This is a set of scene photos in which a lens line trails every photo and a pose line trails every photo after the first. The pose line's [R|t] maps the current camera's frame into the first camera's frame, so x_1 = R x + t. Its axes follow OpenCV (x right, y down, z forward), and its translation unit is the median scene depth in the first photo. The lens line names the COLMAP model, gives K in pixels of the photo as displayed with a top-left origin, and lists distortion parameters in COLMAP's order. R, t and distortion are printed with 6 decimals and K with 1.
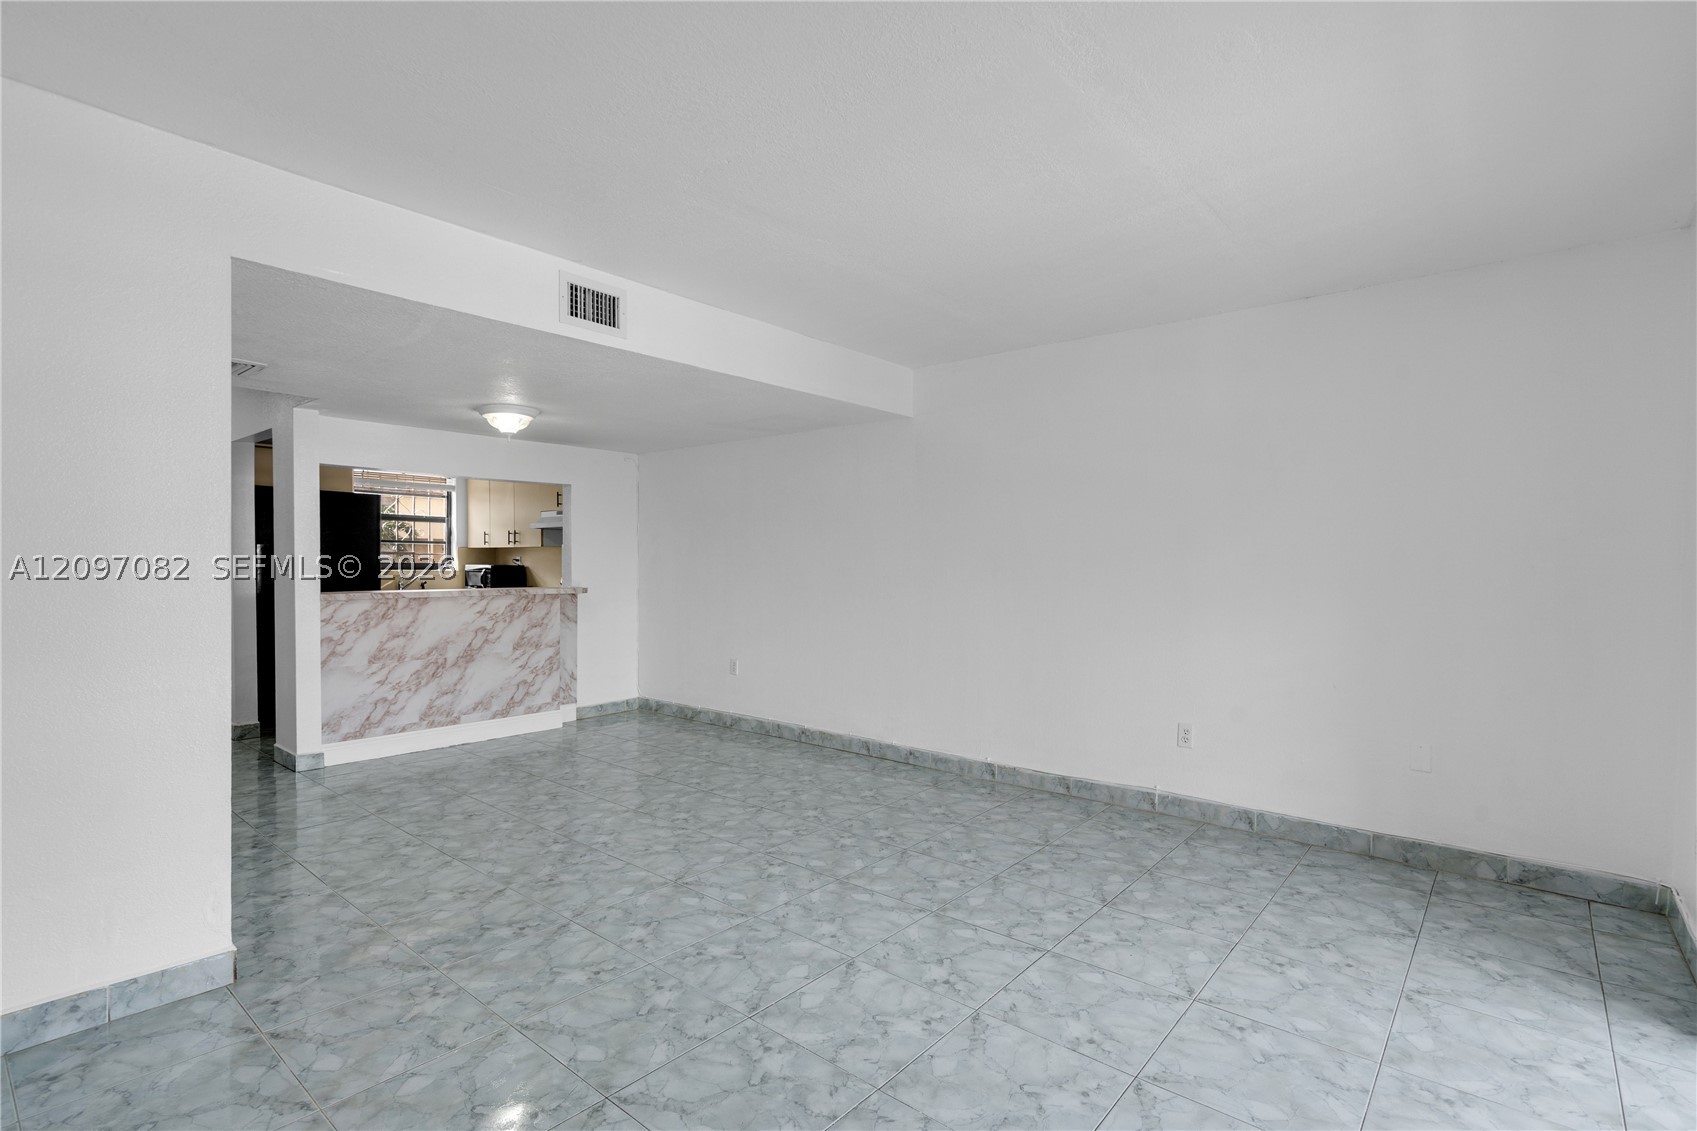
lens RADIAL K [[798.8, 0, 848.5], [0, 798.8, 565.5], [0, 0, 1]] dist [-0.001124, 0.000103]
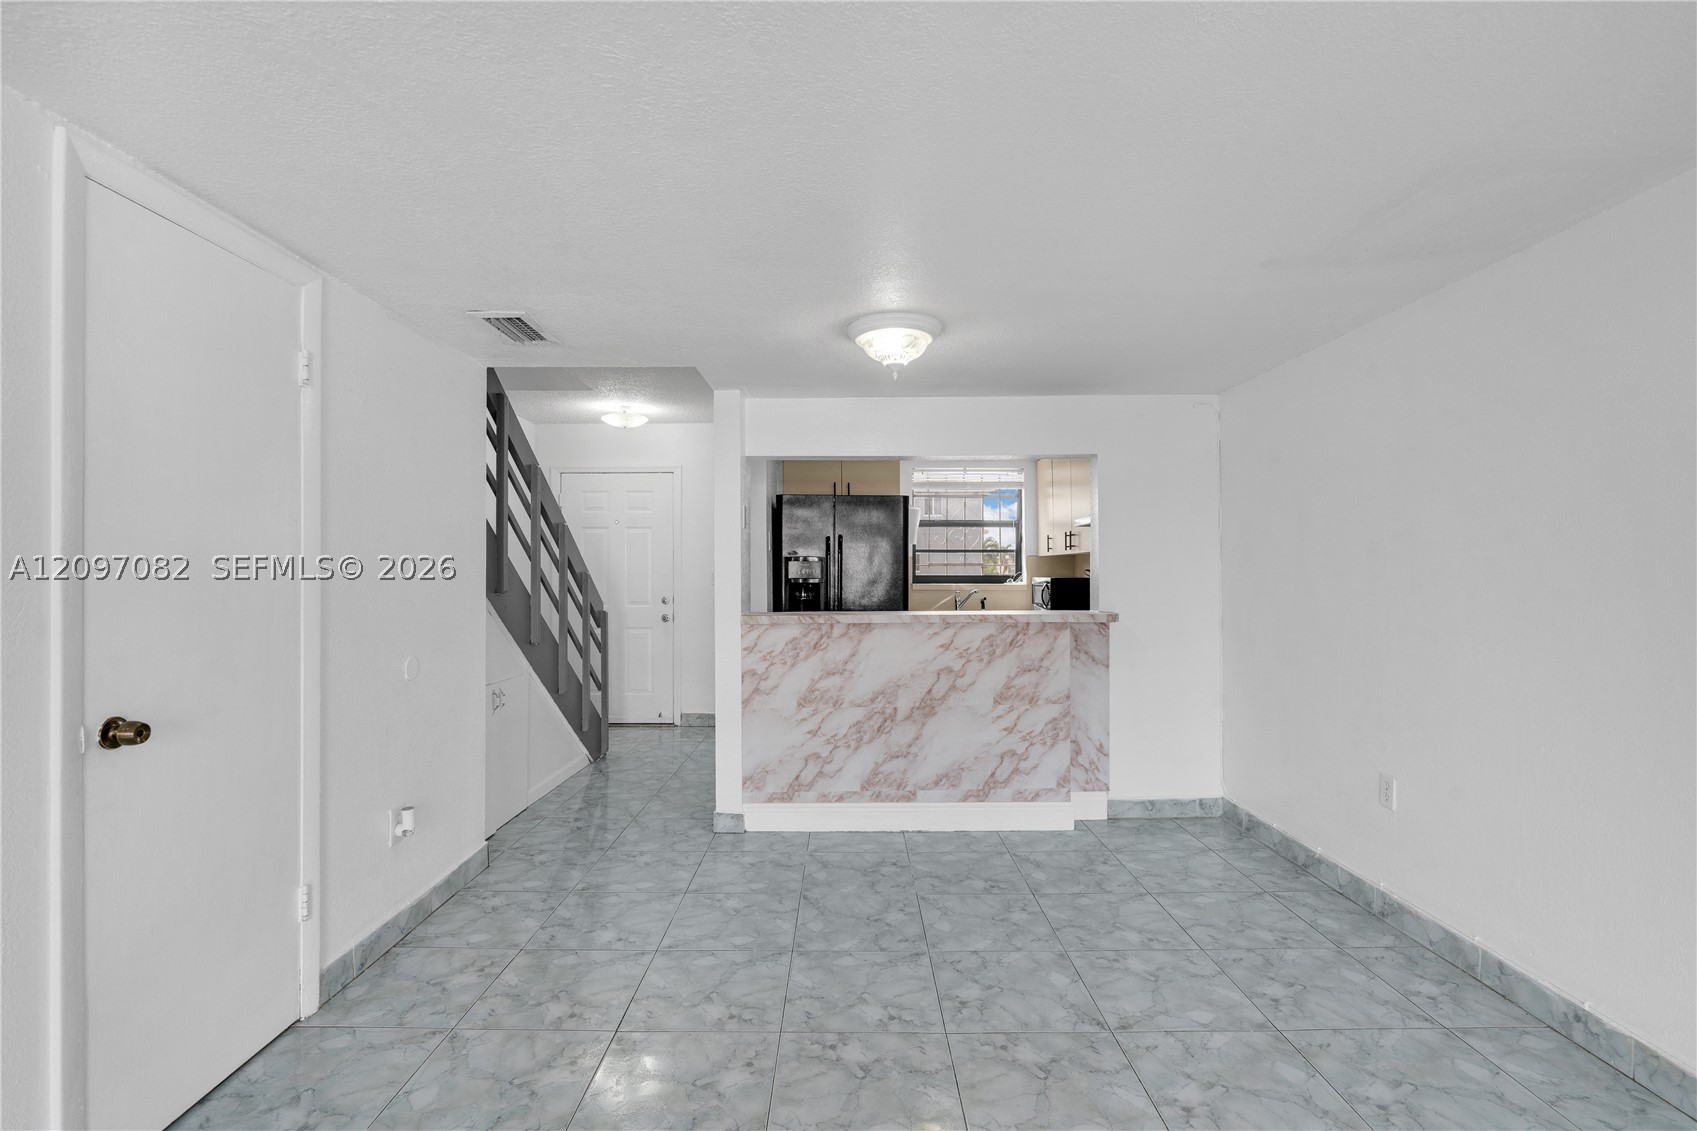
lens RADIAL K [[768.1, 0, 848.5], [0, 768.1, 565.5], [0, 0, 1]] dist [-0.001324, 0.000492]
pose [[0.634537, -0.017009, -0.772706, 0.008800], [0.006121, 0.999837, -0.016983, -0.001359], [0.772868, 0.006047, 0.634537, 0.527727]]
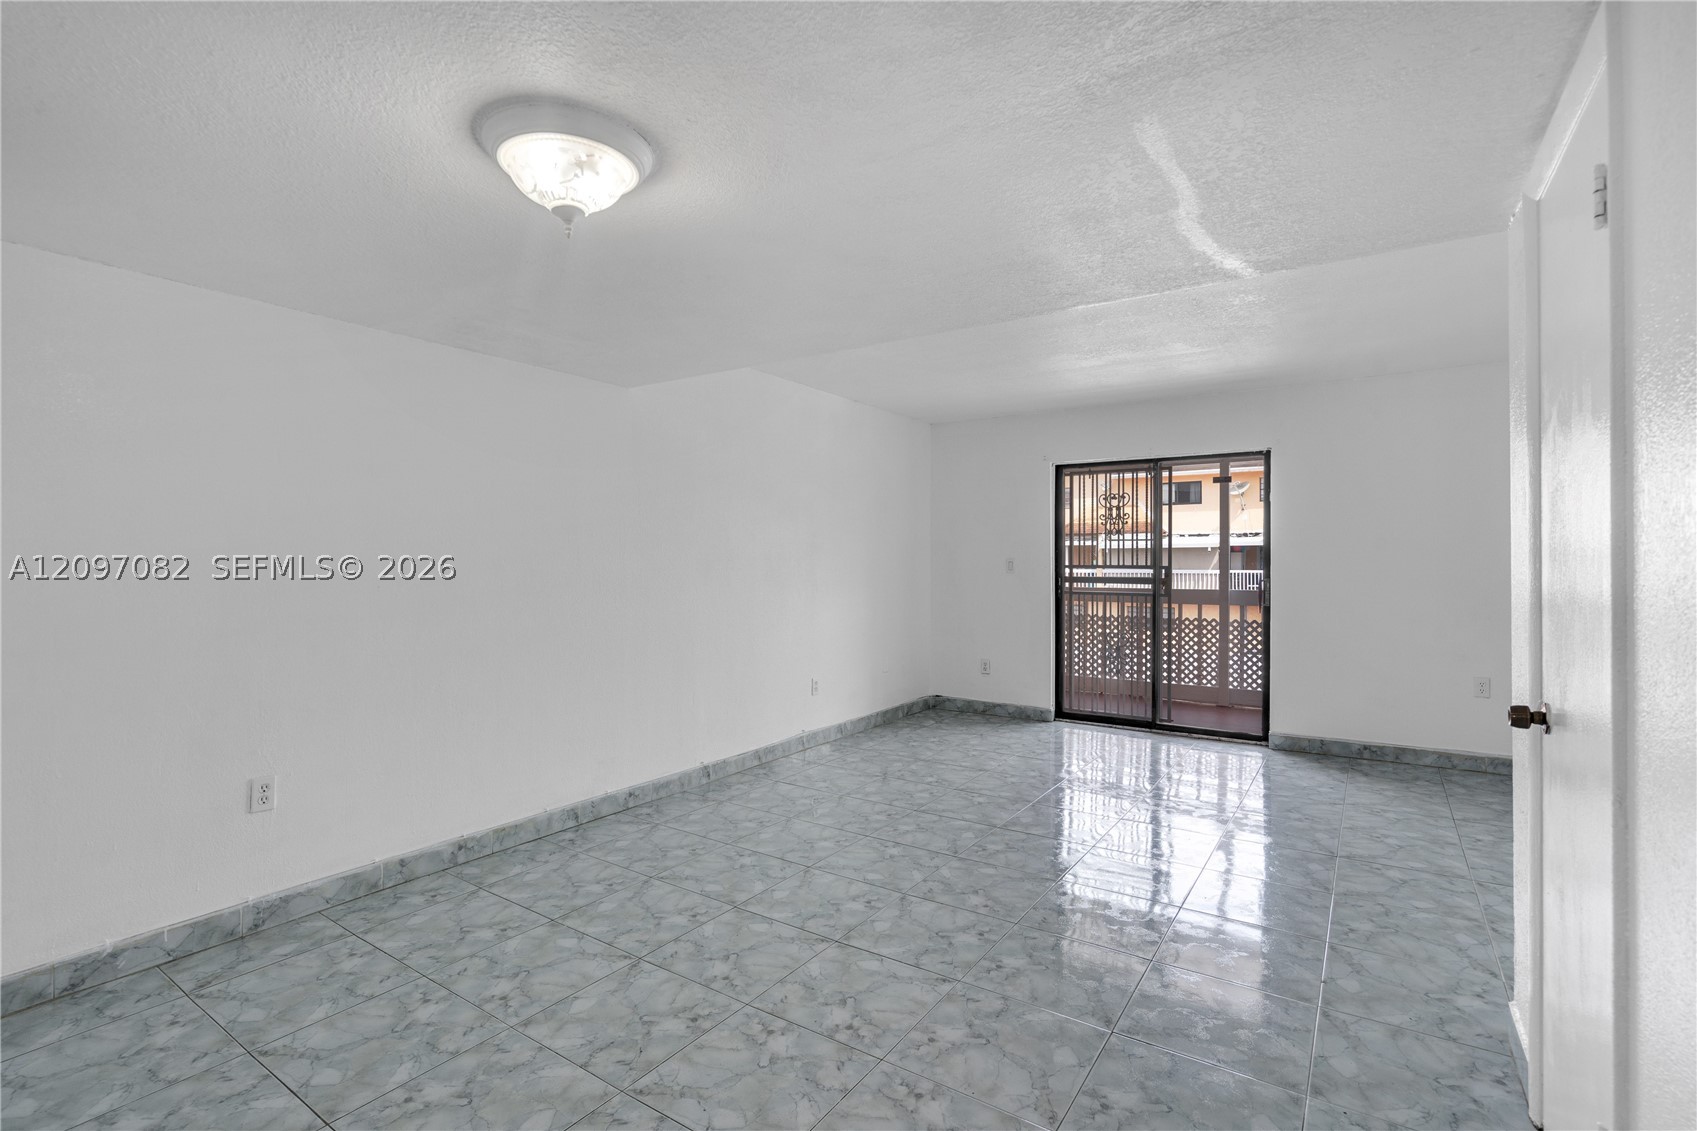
lens RADIAL K [[768.1, 0, 848.5], [0, 768.1, 565.5], [0, 0, 1]] dist [-0.001324, 0.000492]
pose [[-0.089891, -0.010161, 0.995900, -0.686492], [0.003519, 0.999938, 0.010520, -0.007227], [-0.995945, 0.004450, -0.089850, 0.801991]]
